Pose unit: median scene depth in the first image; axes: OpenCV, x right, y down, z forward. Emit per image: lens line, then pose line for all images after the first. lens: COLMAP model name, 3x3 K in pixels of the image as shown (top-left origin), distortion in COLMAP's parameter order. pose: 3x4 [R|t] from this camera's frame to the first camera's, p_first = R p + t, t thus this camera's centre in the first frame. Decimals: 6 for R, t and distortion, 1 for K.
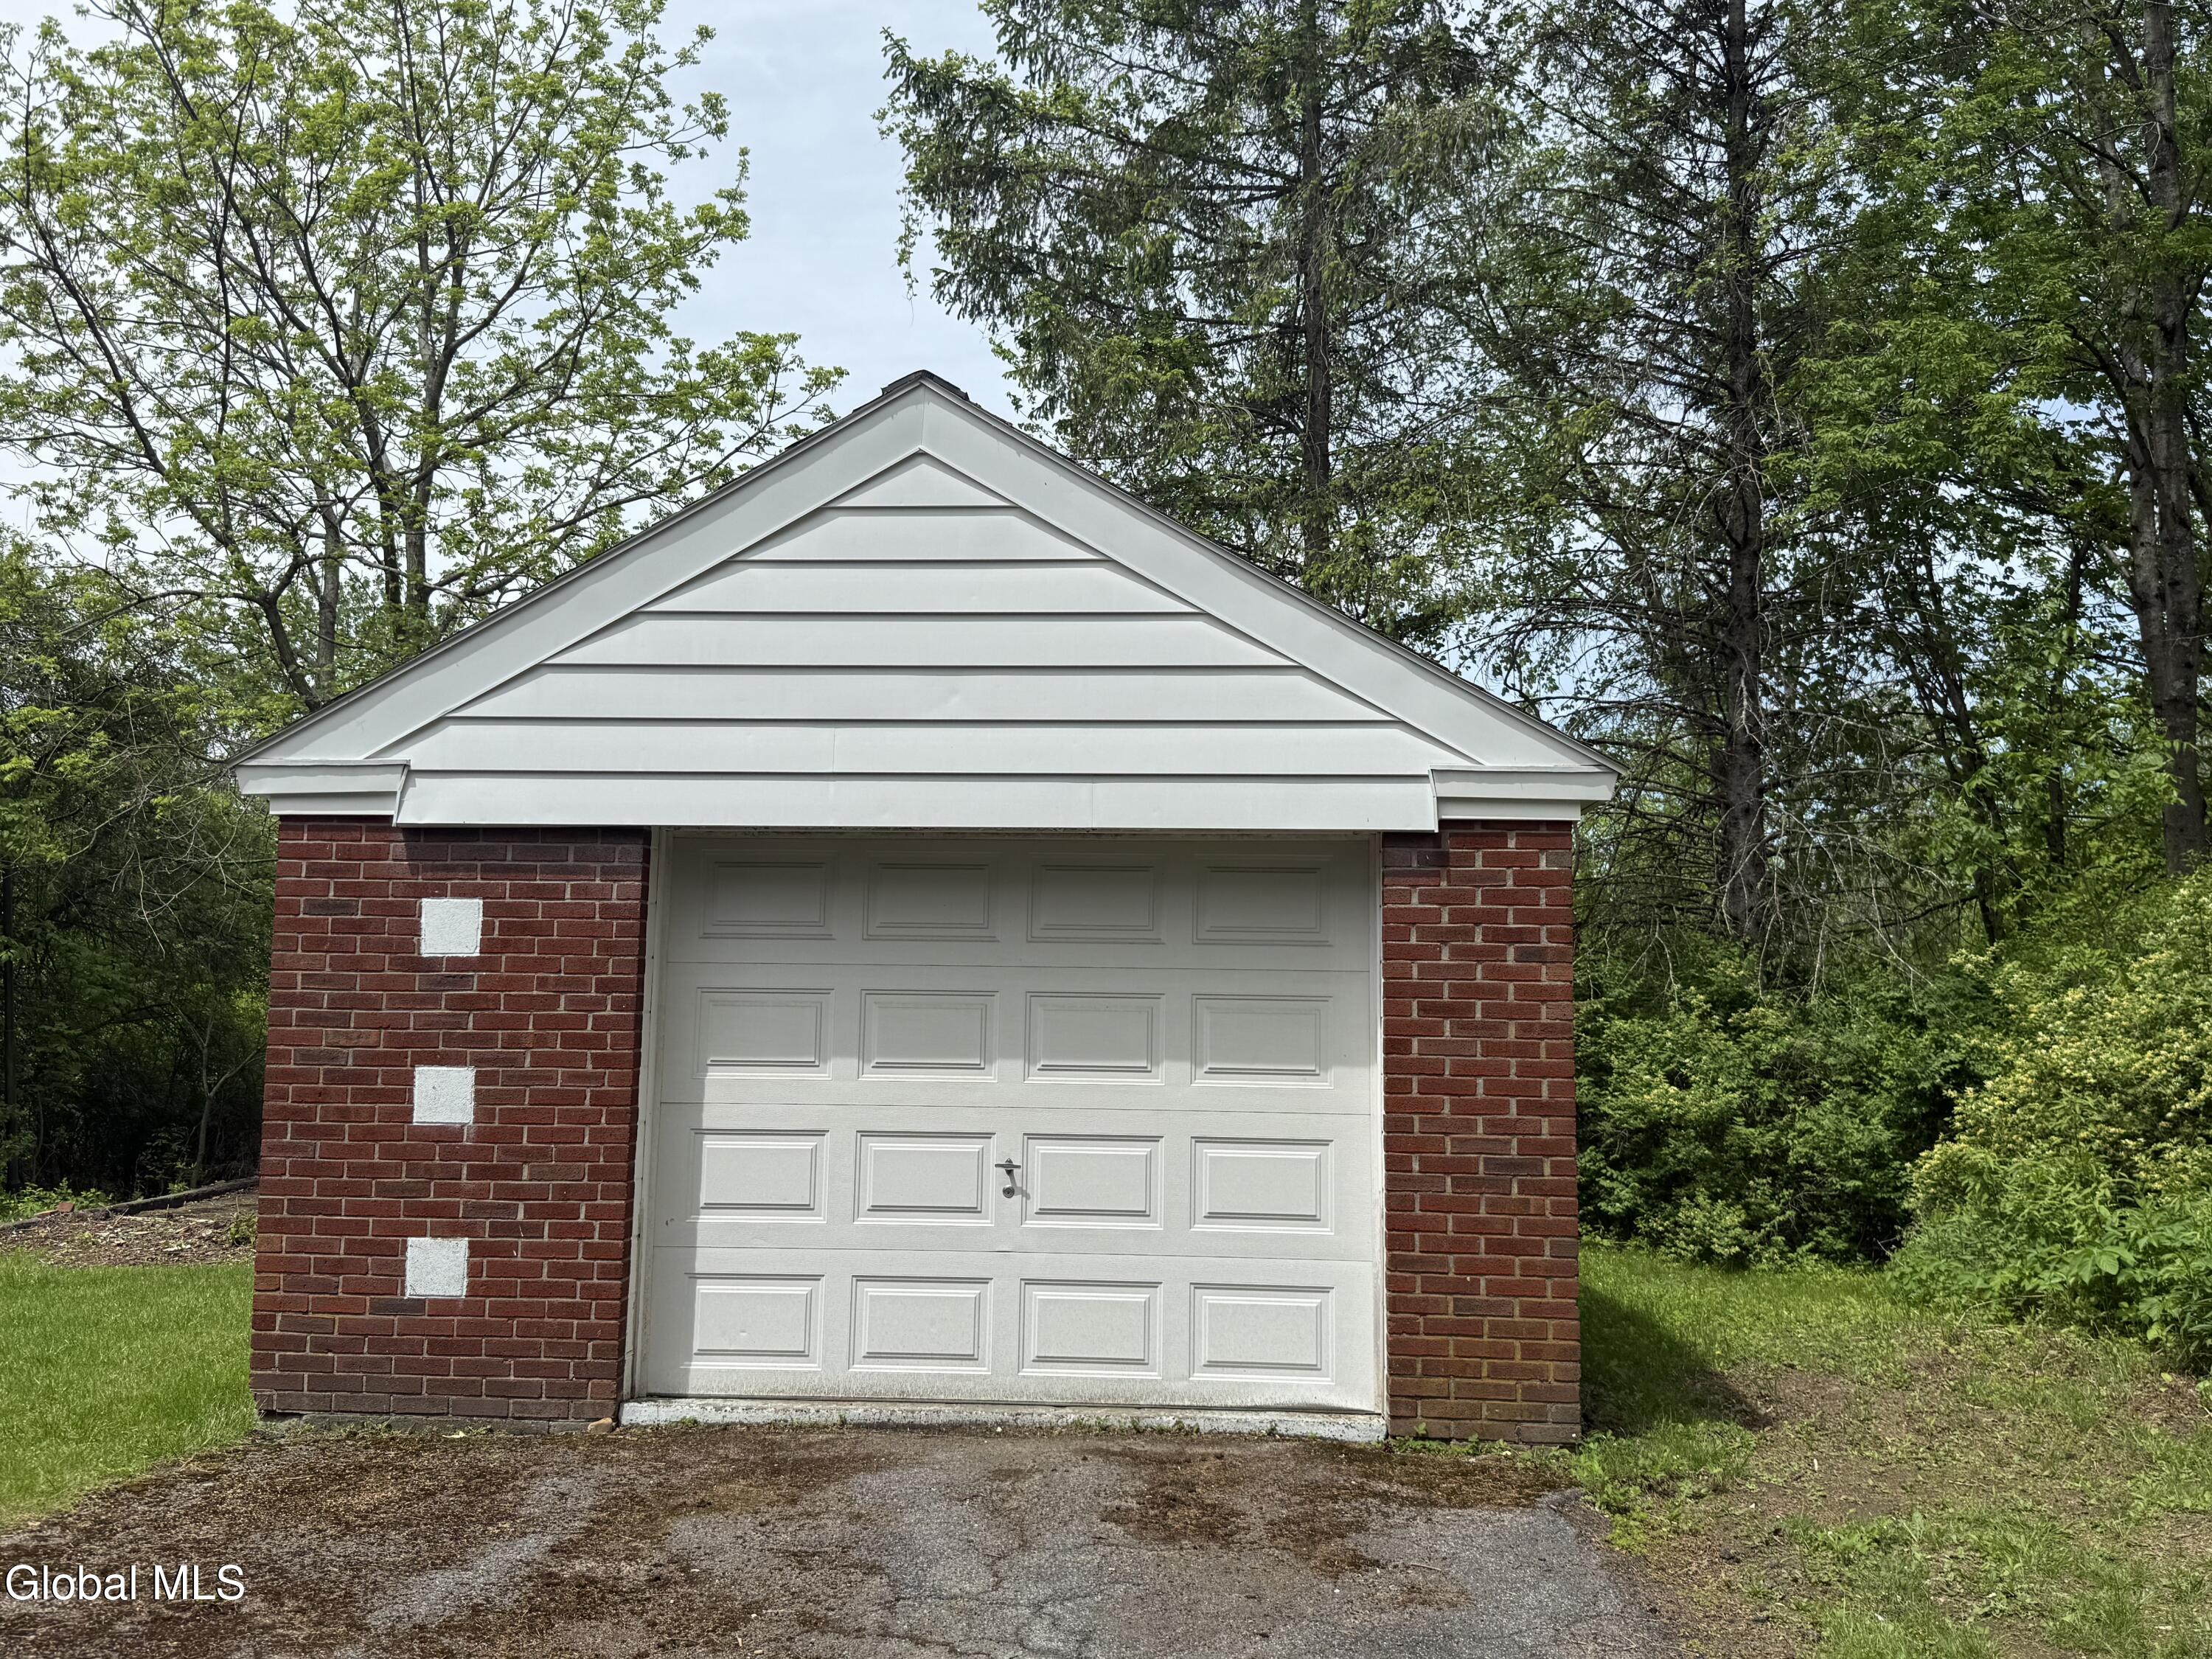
lens RADIAL K [[1971.8, 0, 1105.8], [0, 1971.8, 824.6], [0, 0, 1]] dist [0.033580, 0.006180]
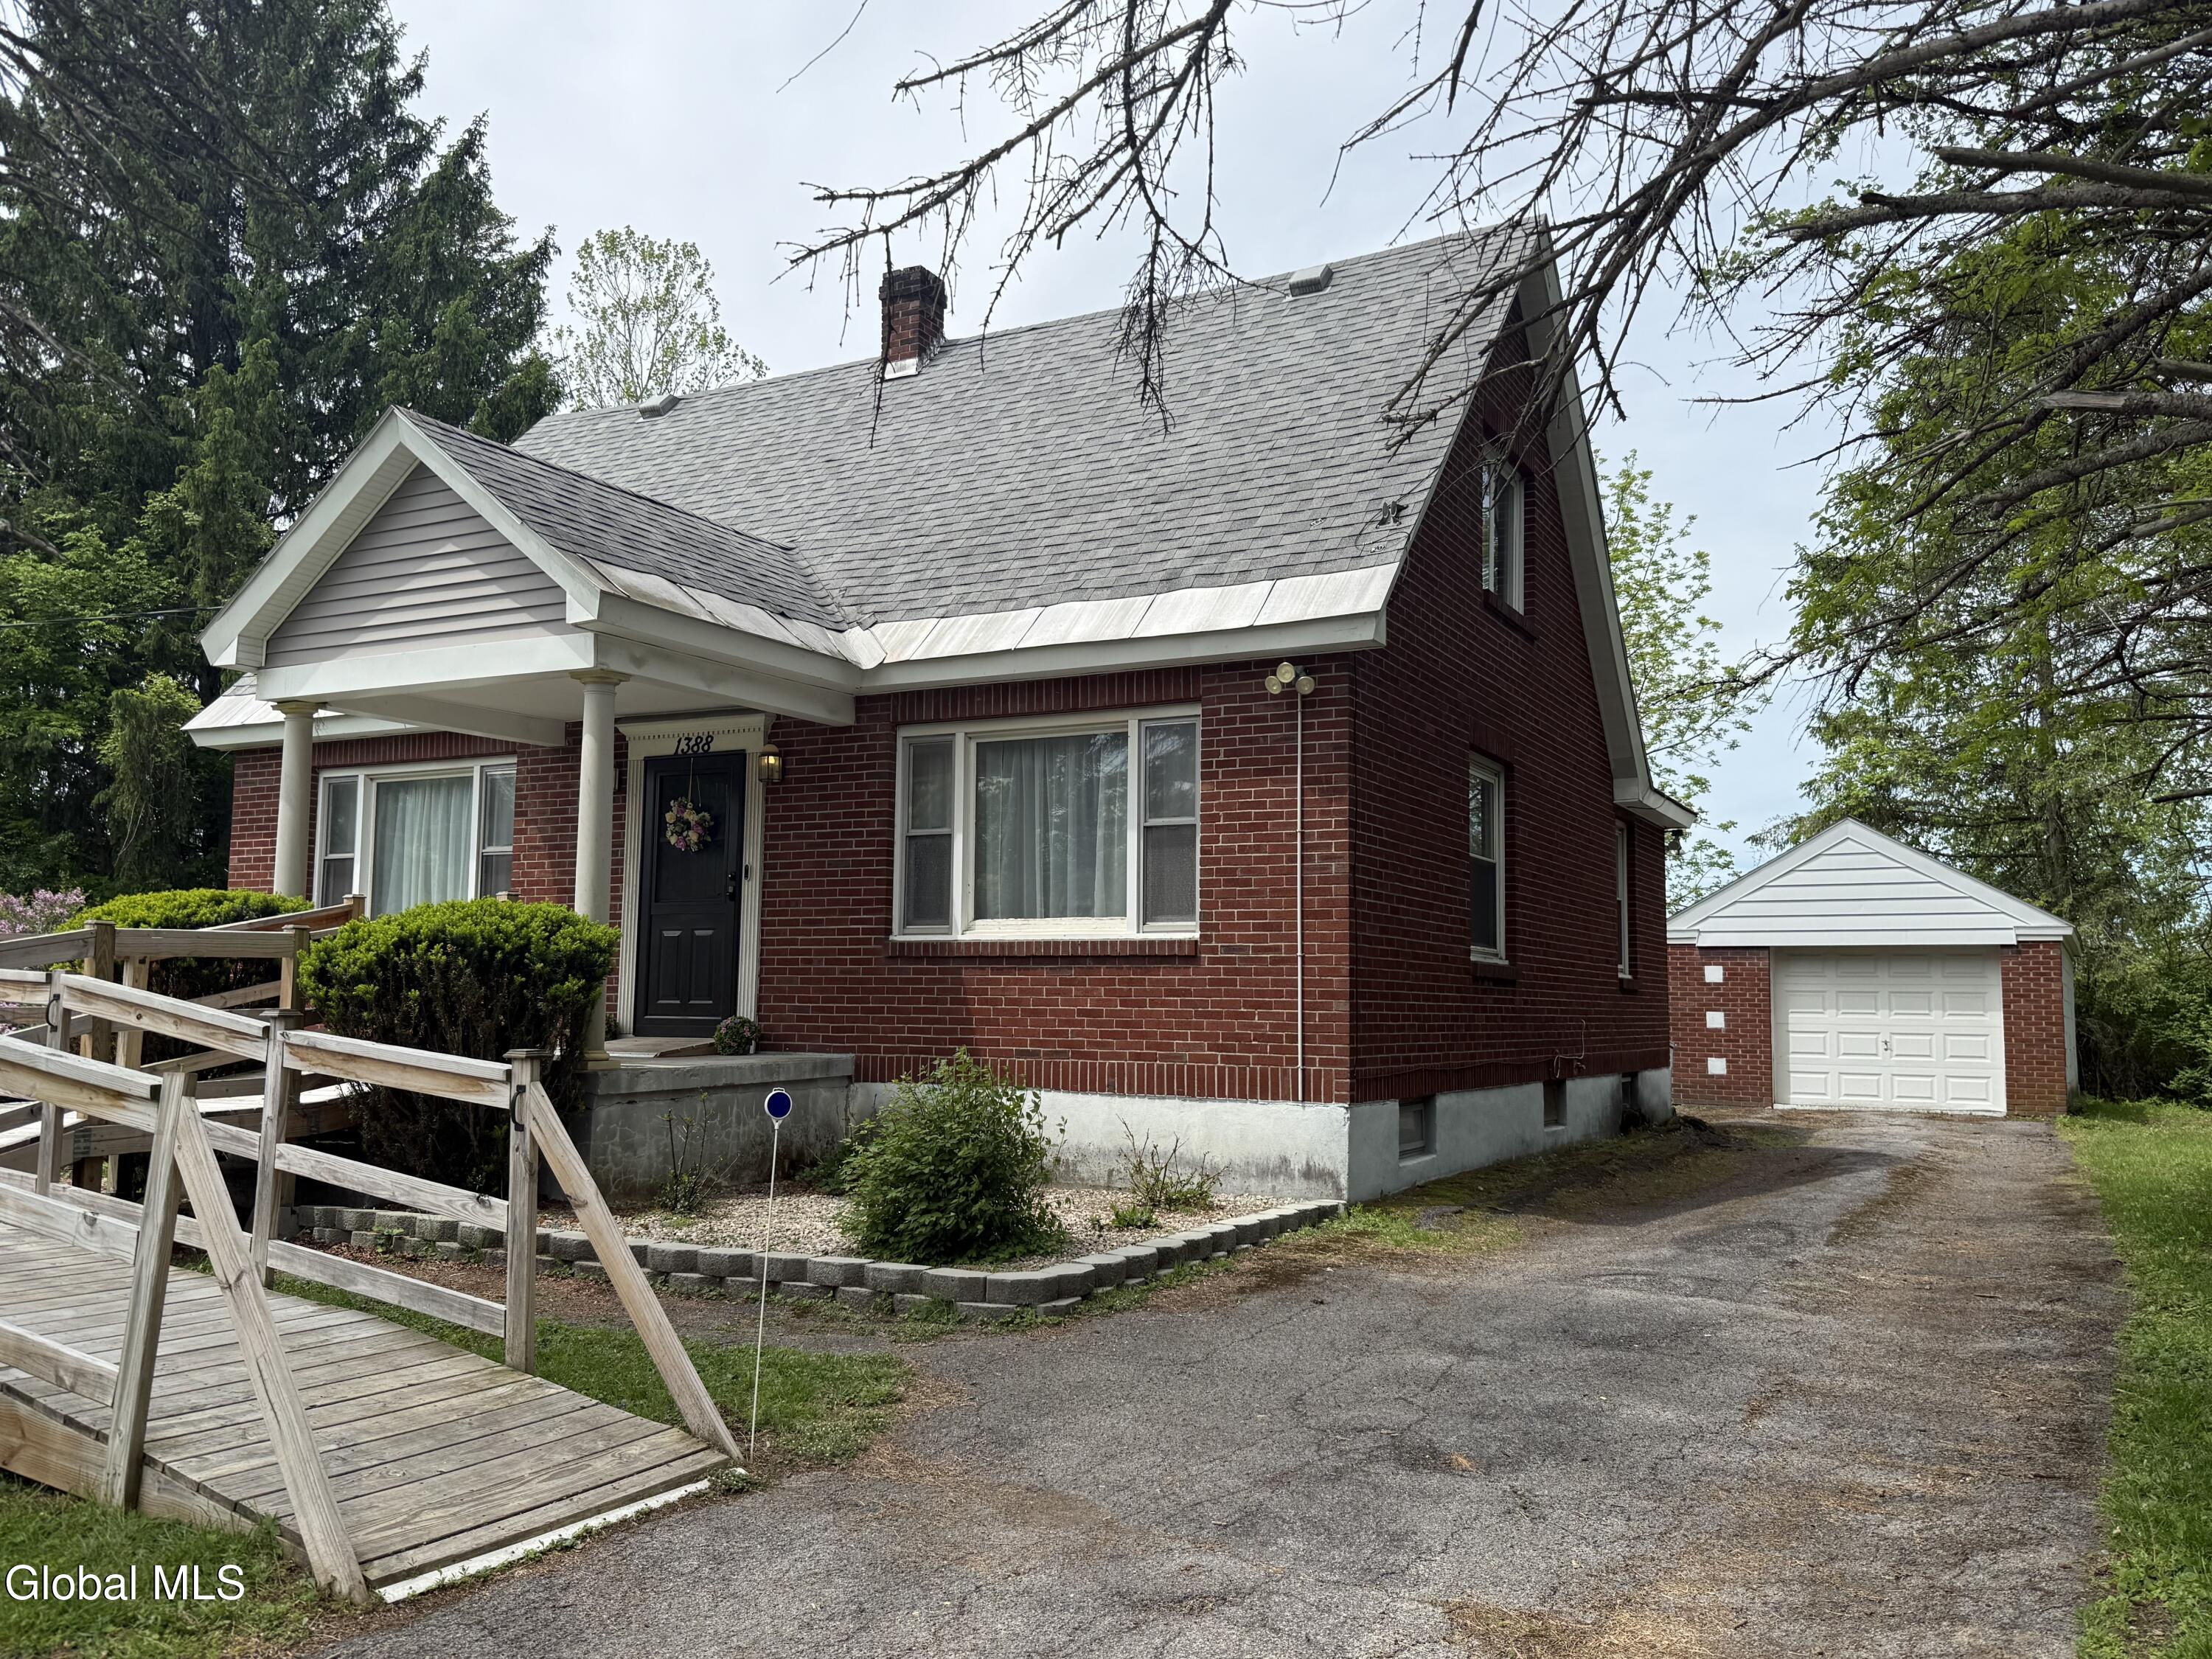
lens RADIAL K [[1828.6, 0, 1109.2], [0, 1828.6, 818.8], [0, 0, 1]] dist [0.065052, -0.011017]
pose [[0.905004, -0.047563, -0.422737, 0.111356], [0.046269, 0.998840, -0.013328, -0.241280], [0.422880, -0.007497, 0.906155, -2.561493]]
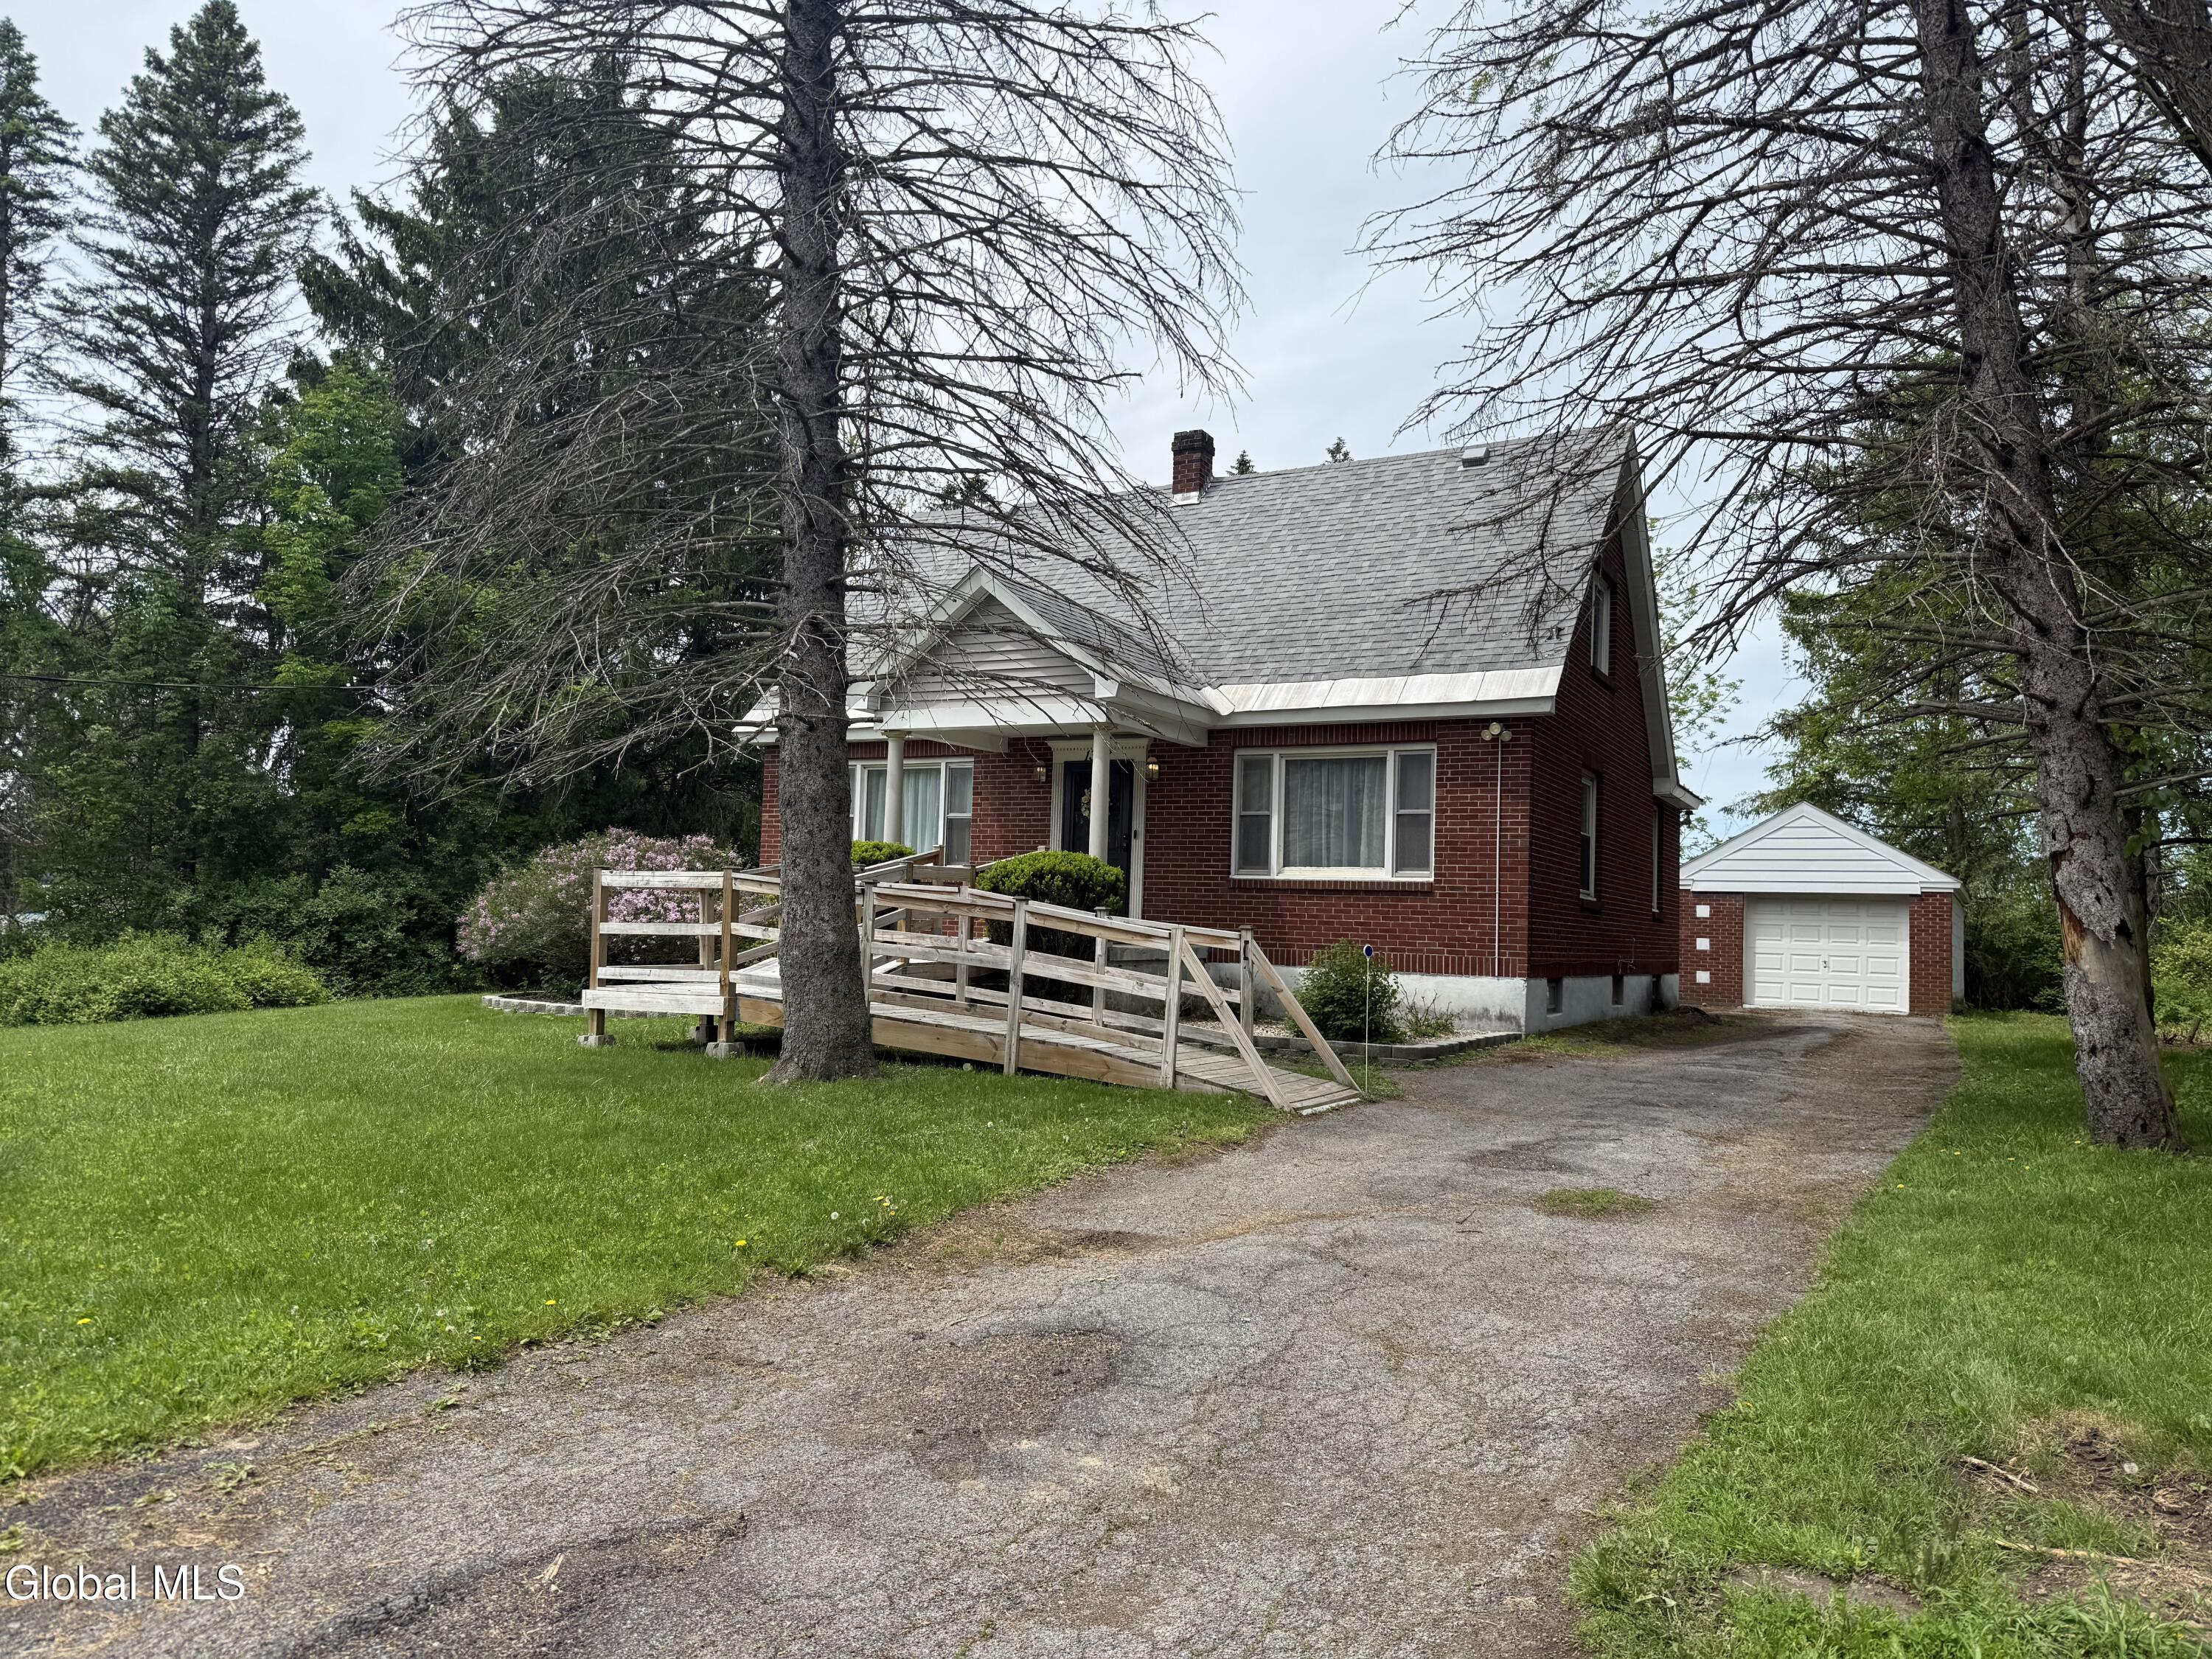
lens RADIAL K [[1543.8, 0, 1104.1], [0, 1543.8, 839.4], [0, 0, 1]] dist [0.003835, -0.001721]
pose [[0.889315, -0.011137, -0.457159, 0.116367], [0.027165, 0.999225, 0.028502, -0.286939], [0.456488, -0.037766, 0.888928, -3.216639]]
